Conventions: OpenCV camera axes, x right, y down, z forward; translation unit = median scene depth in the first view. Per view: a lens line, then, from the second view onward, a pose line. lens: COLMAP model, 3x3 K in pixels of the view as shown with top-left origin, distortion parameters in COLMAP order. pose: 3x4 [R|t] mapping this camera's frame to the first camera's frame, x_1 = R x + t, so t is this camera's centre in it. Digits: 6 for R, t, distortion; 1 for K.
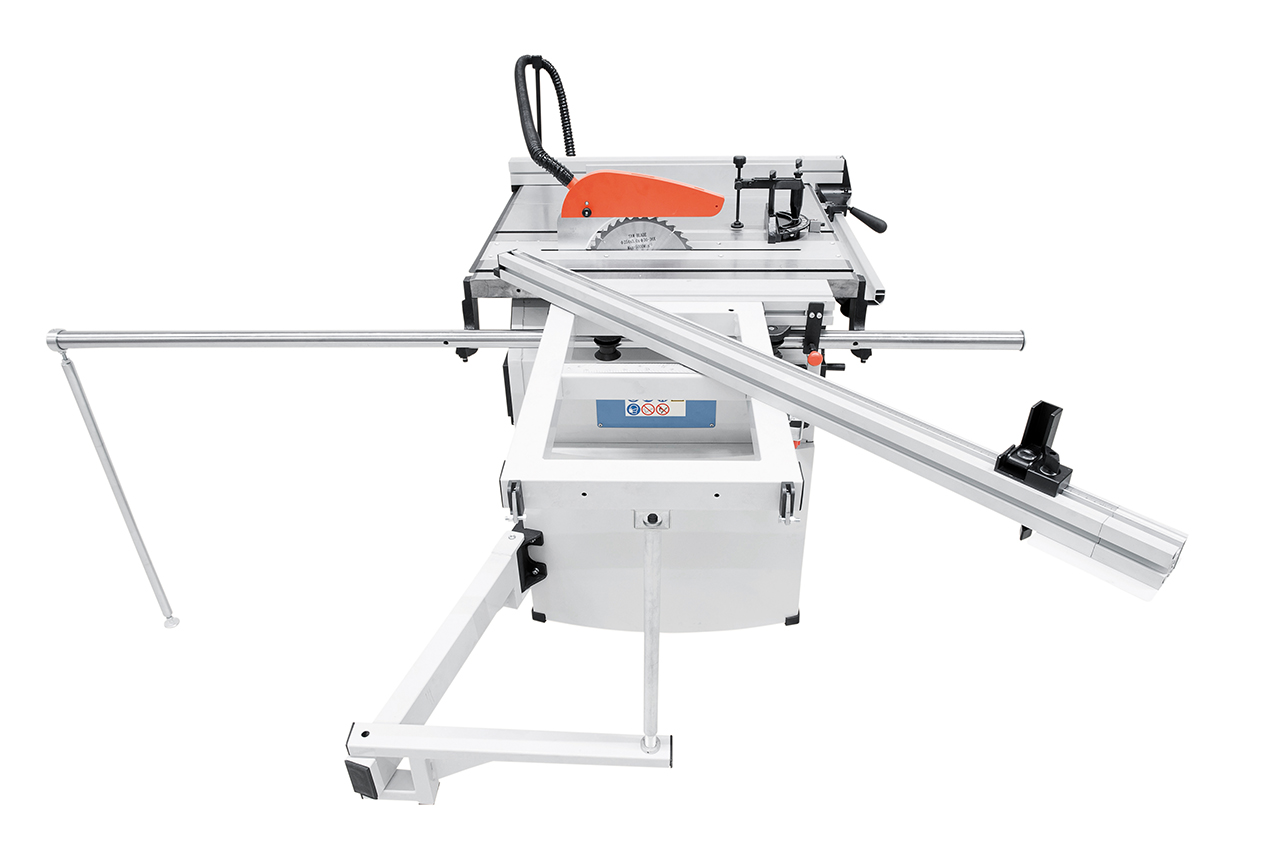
lens RADIAL K [[870.9, 0, 640.0], [0, 870.9, 426.0], [0, 0, 1]] dist [-0.049886, -0.001171]
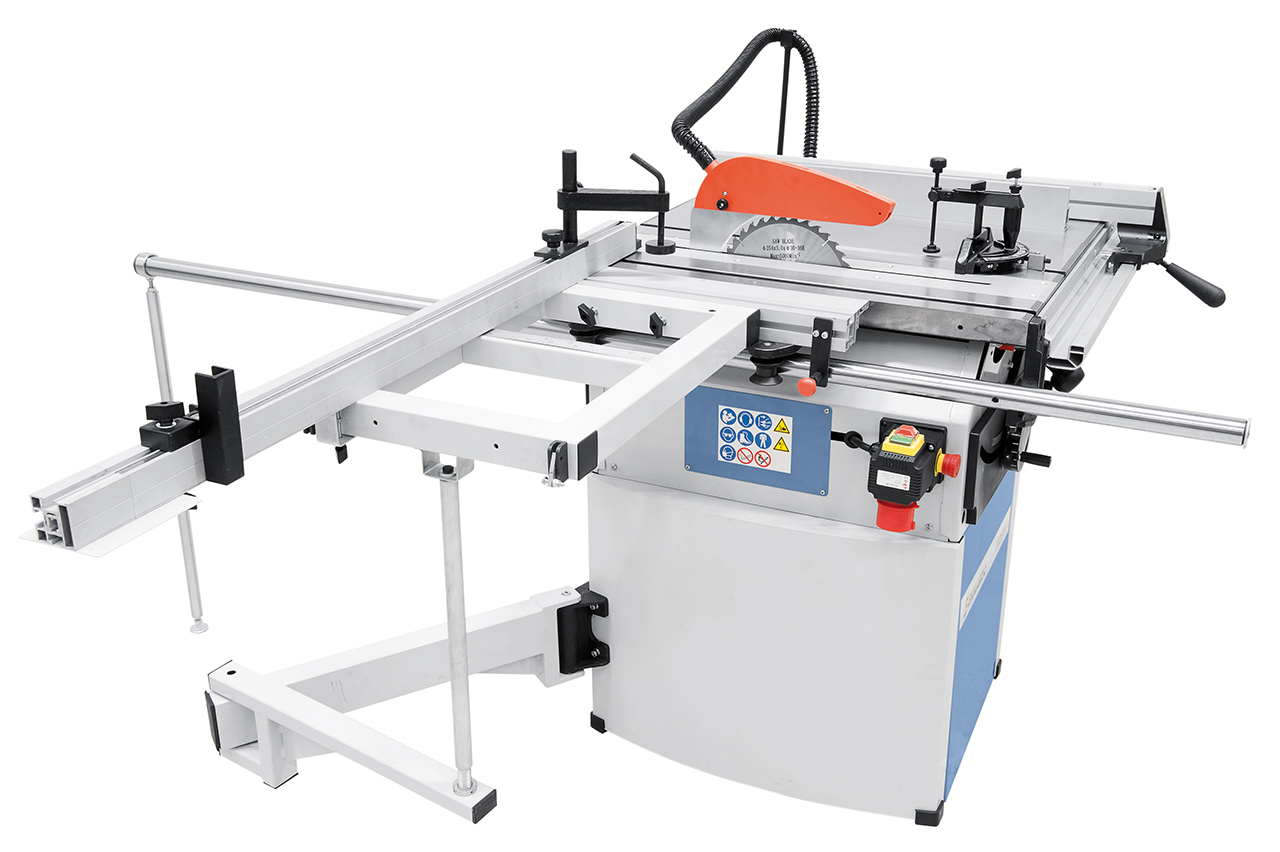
lens RADIAL K [[1391.1, 0, 640.0], [0, 1391.1, 426.0], [0, 0, 1]] dist [0.072872, -0.011770]
pose [[0.911408, 0.164453, -0.377214, 0.382719], [-0.223561, 0.967476, -0.118370, 0.121437], [0.345479, 0.192214, 0.918530, -0.174235]]
